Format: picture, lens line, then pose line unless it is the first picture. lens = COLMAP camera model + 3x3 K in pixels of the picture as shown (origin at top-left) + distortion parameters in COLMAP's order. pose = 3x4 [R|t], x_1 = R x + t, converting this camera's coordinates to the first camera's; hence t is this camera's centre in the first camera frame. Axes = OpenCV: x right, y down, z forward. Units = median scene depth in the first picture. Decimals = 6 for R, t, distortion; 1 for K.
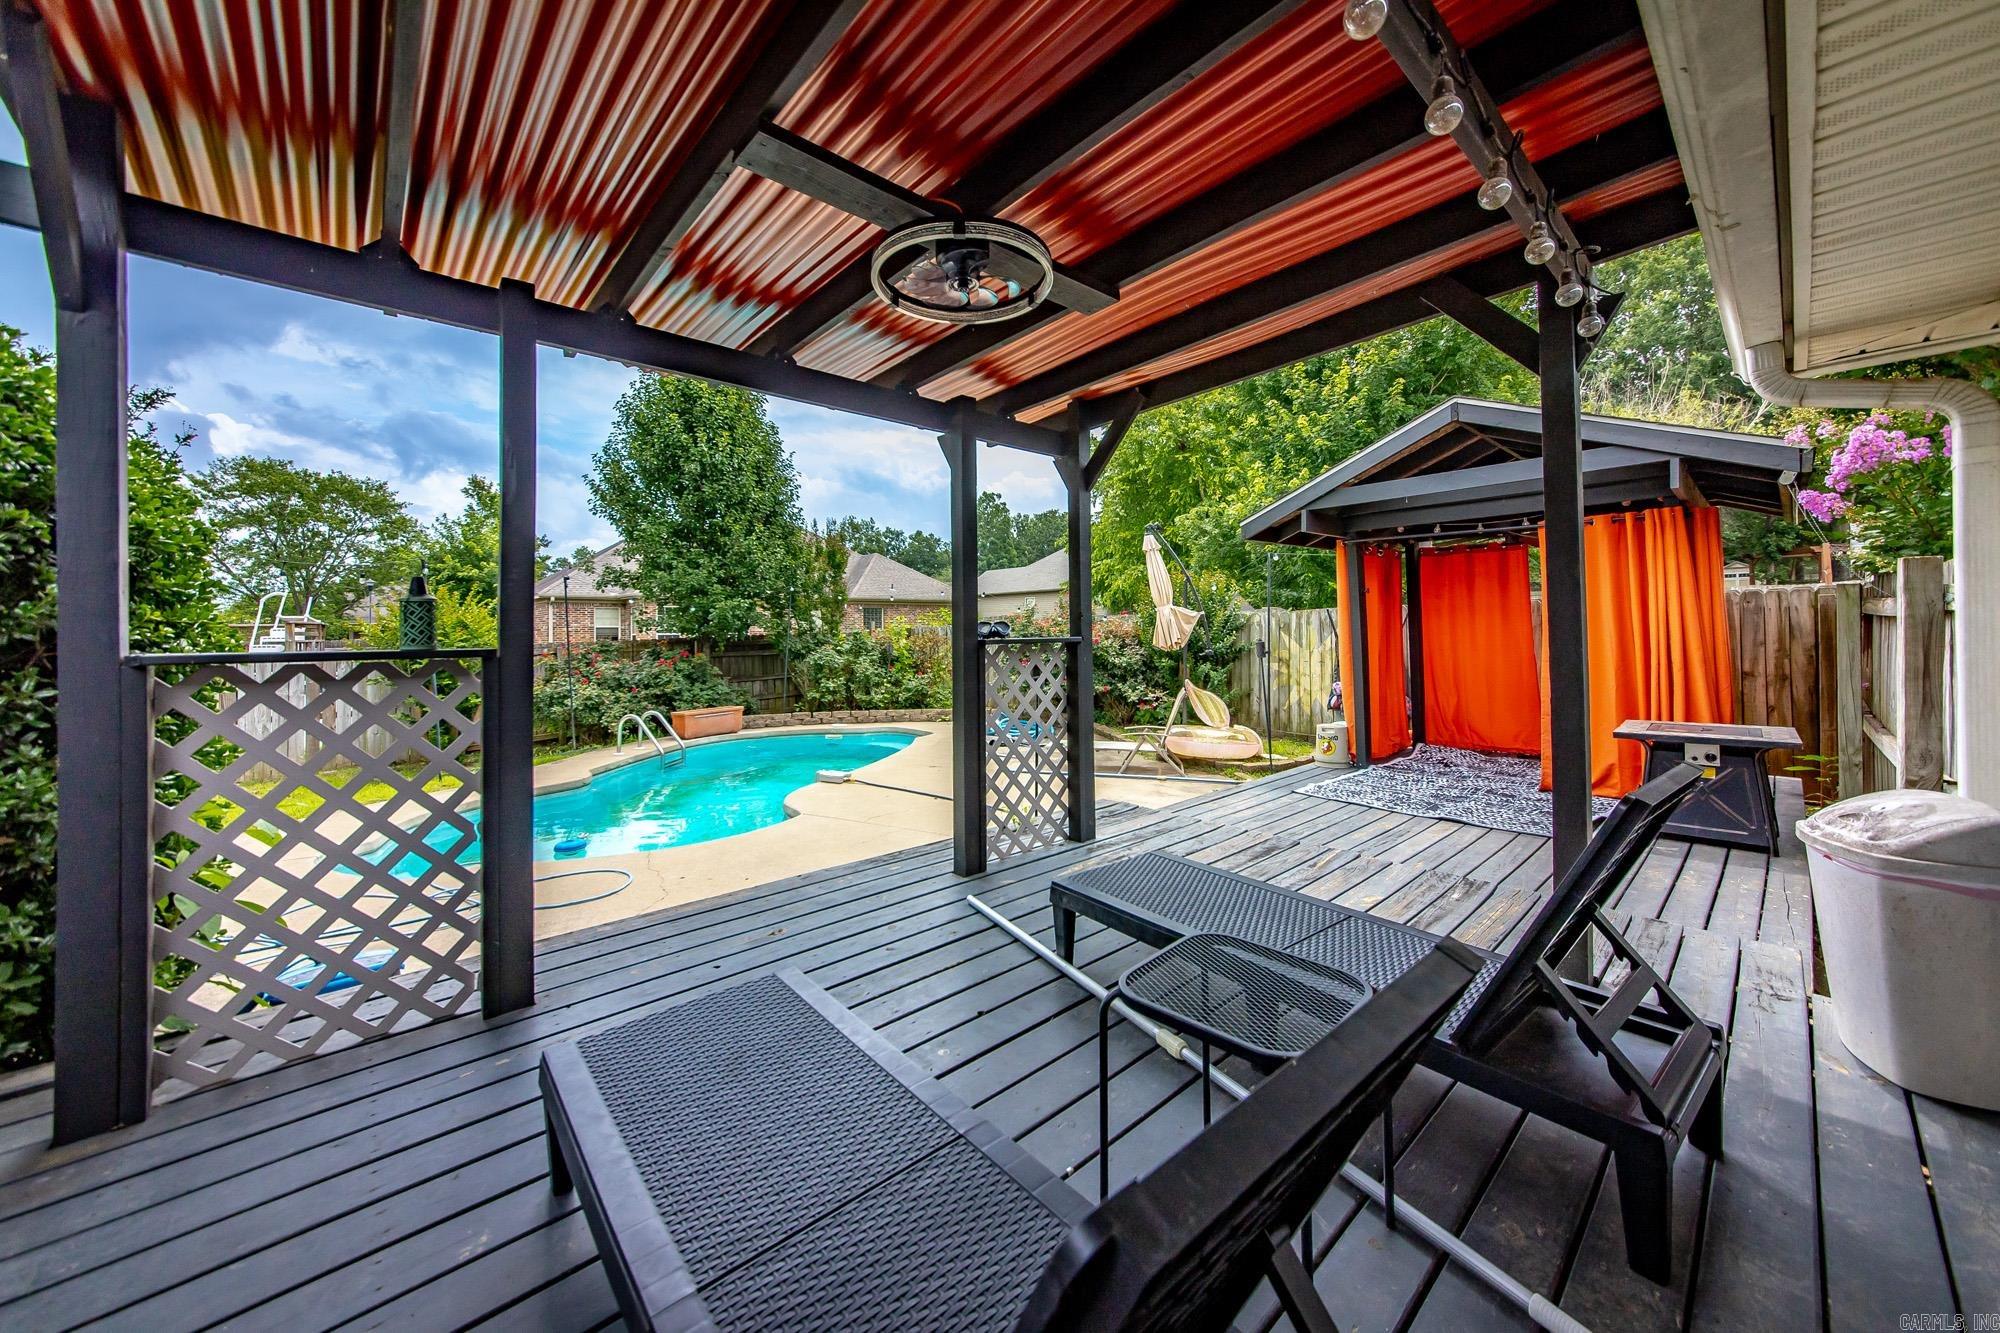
lens RADIAL K [[724.1, 0, 1015.2], [0, 724.1, 627.7], [0, 0, 1]] dist [-0.004798, 0.001354]
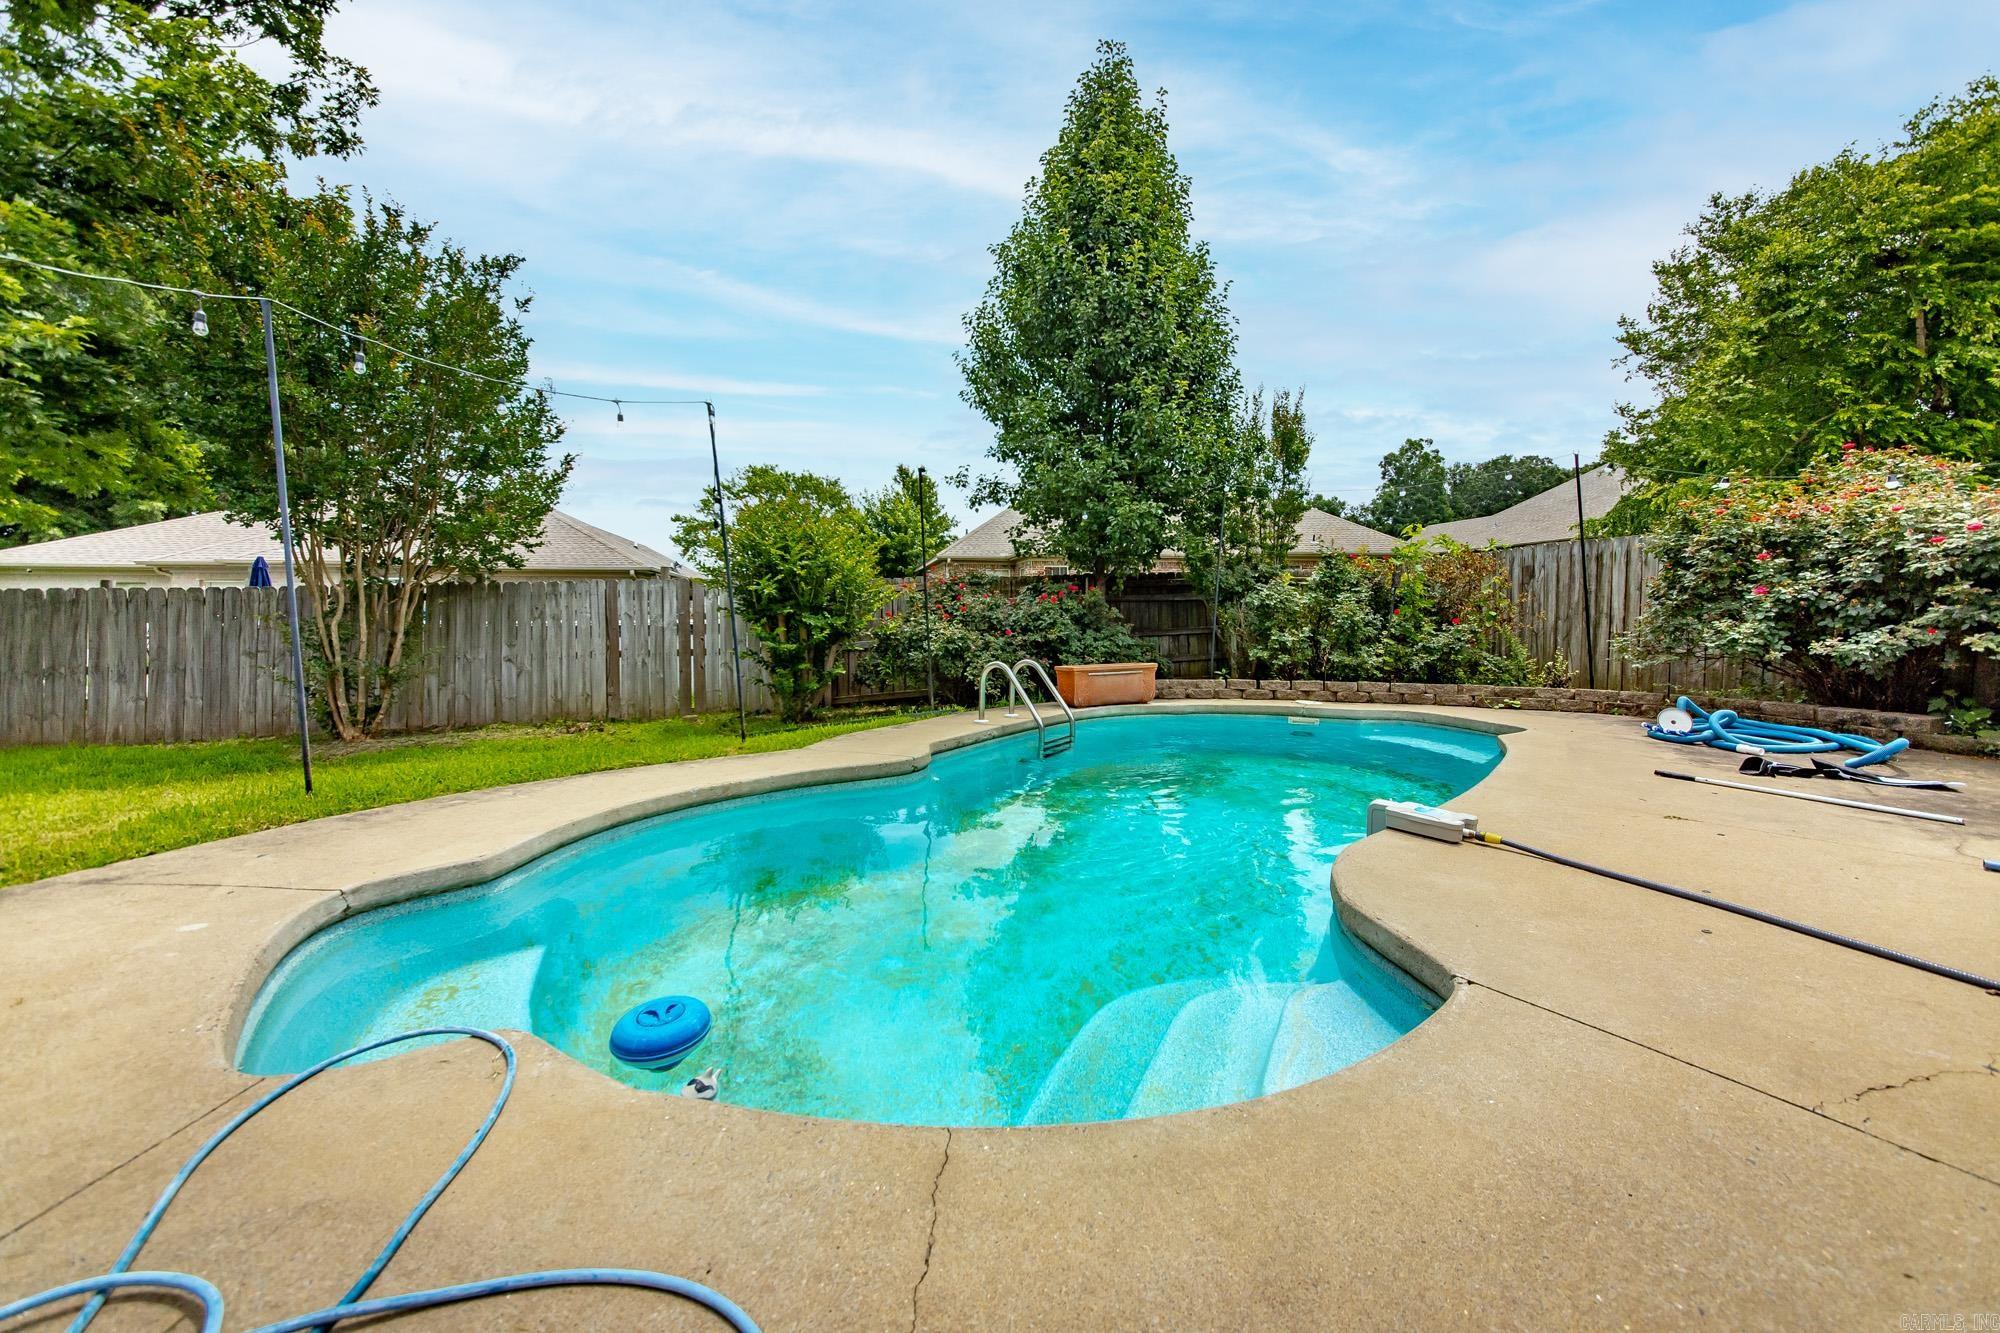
lens RADIAL K [[724.1, 0, 998.6], [0, 724.1, 659.5], [0, 0, 1]] dist [-0.004798, 0.001354]
pose [[0.864135, 0.034465, -0.502078, -0.164345], [-0.002638, 0.997949, 0.063965, 0.060973], [0.503253, -0.053950, 0.862453, 0.353228]]
